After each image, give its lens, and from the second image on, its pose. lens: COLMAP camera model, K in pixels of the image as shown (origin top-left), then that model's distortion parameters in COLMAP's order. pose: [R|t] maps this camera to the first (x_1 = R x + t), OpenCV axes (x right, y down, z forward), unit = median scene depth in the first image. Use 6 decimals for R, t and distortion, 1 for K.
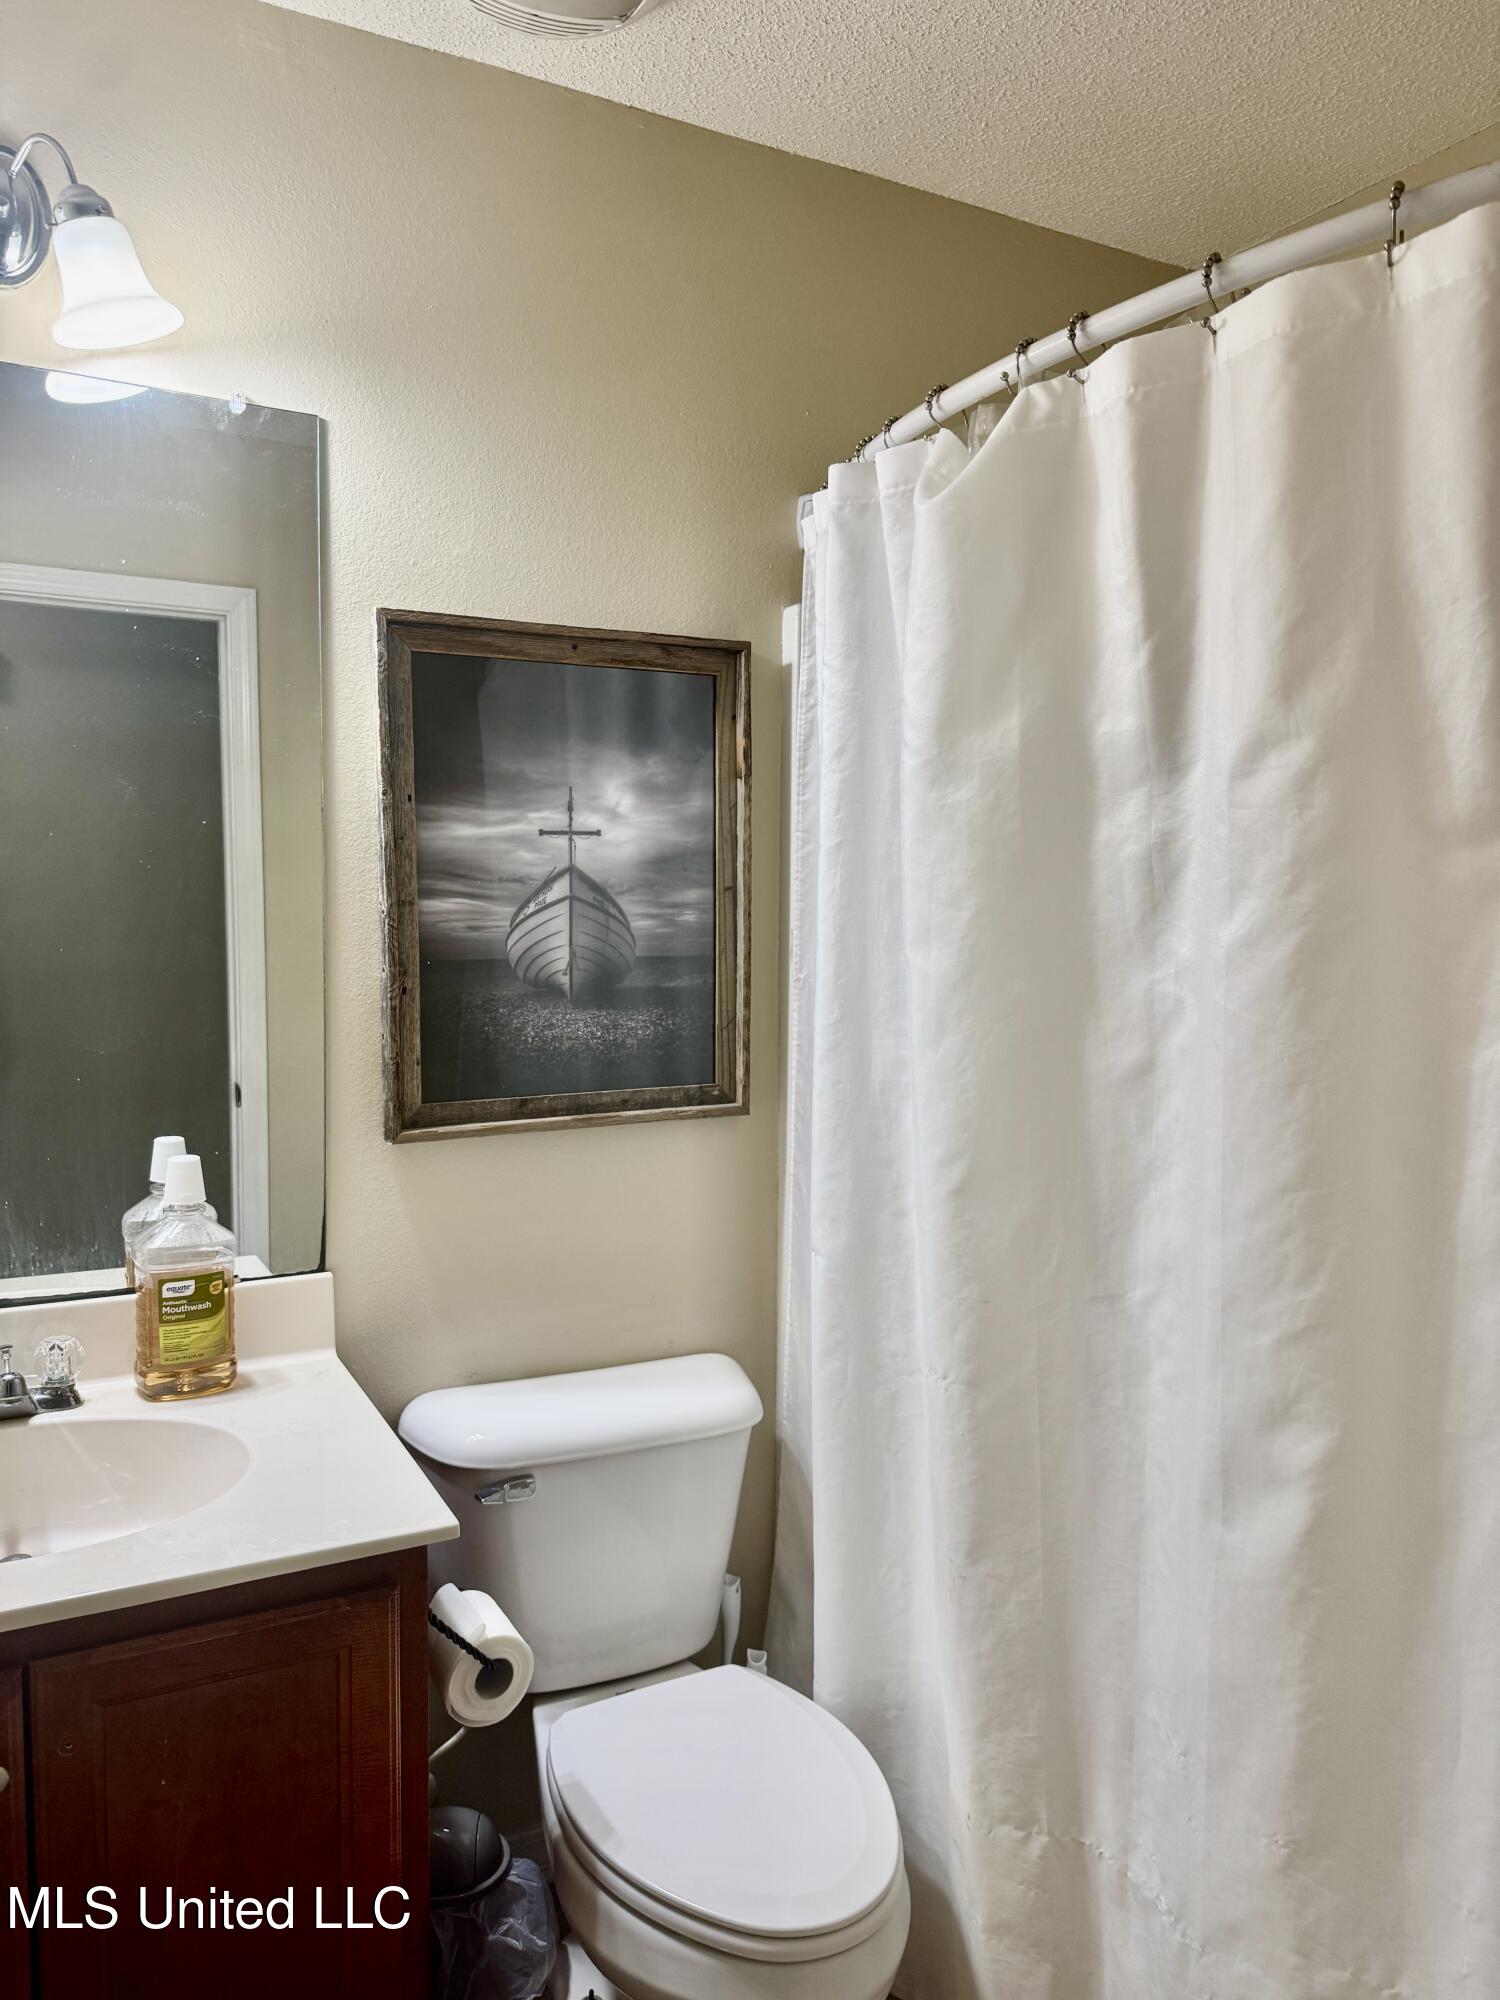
lens RADIAL K [[1368.1, 0, 749.3], [0, 1368.1, 1003.9], [0, 0, 1]] dist [-0.004950, -0.006668]
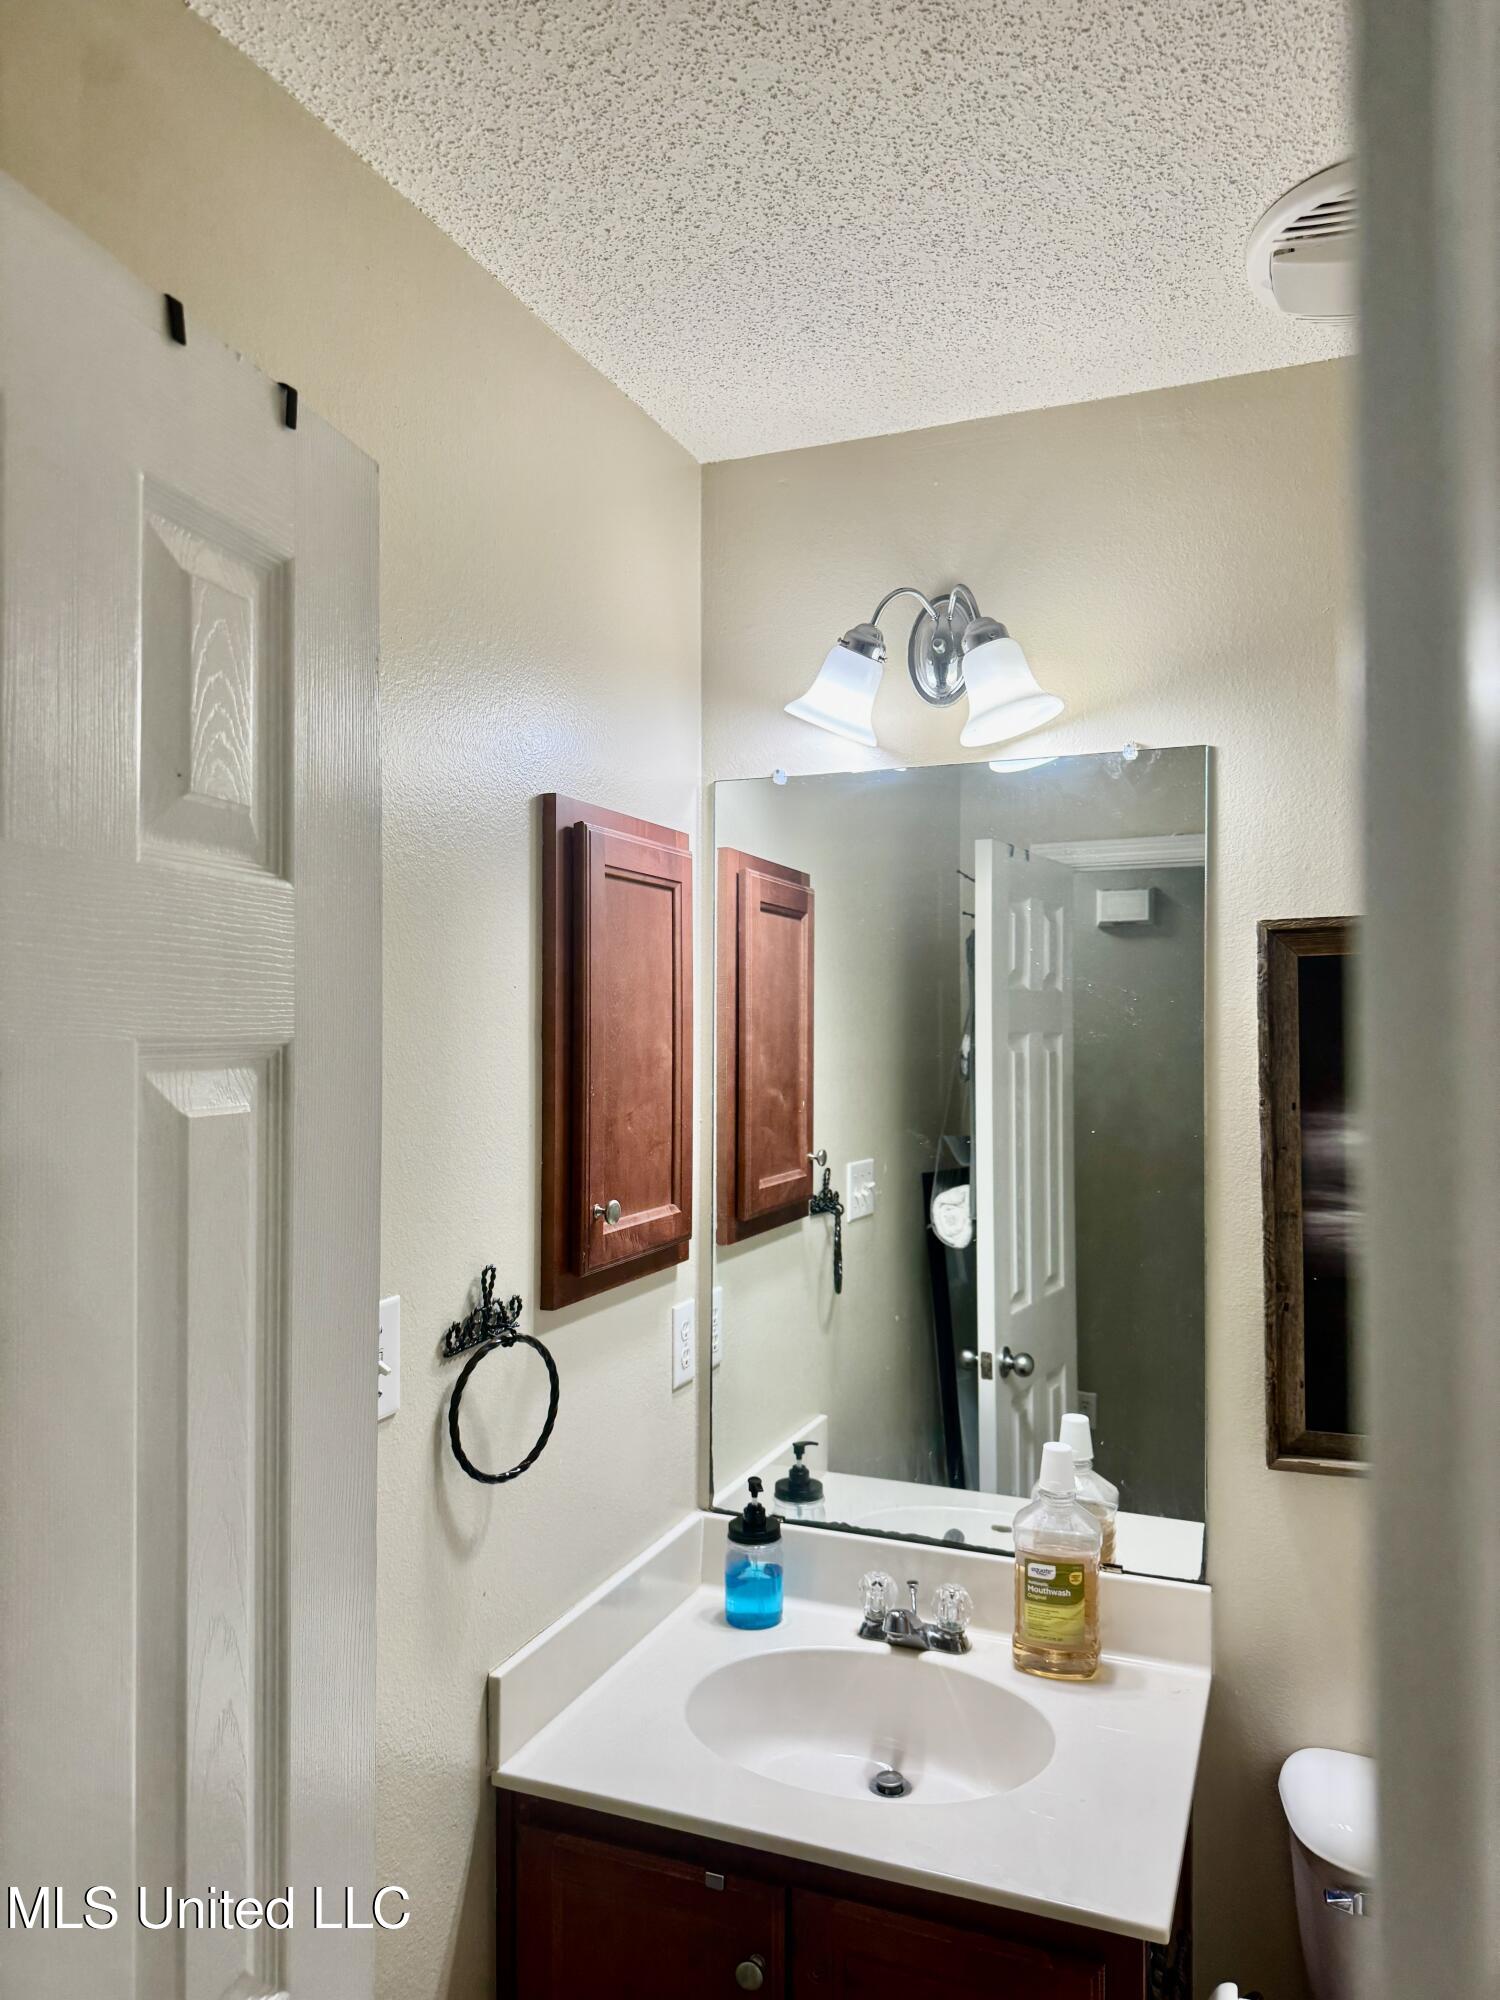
lens RADIAL K [[1368.1, 0, 746.5], [0, 1368.1, 994.8], [0, 0, 1]] dist [-0.004950, -0.006668]
pose [[0.646885, -0.036515, -0.761713, 0.255770], [-0.060589, 0.993234, -0.099069, -0.115884], [0.760177, 0.110238, 0.640296, 0.078449]]
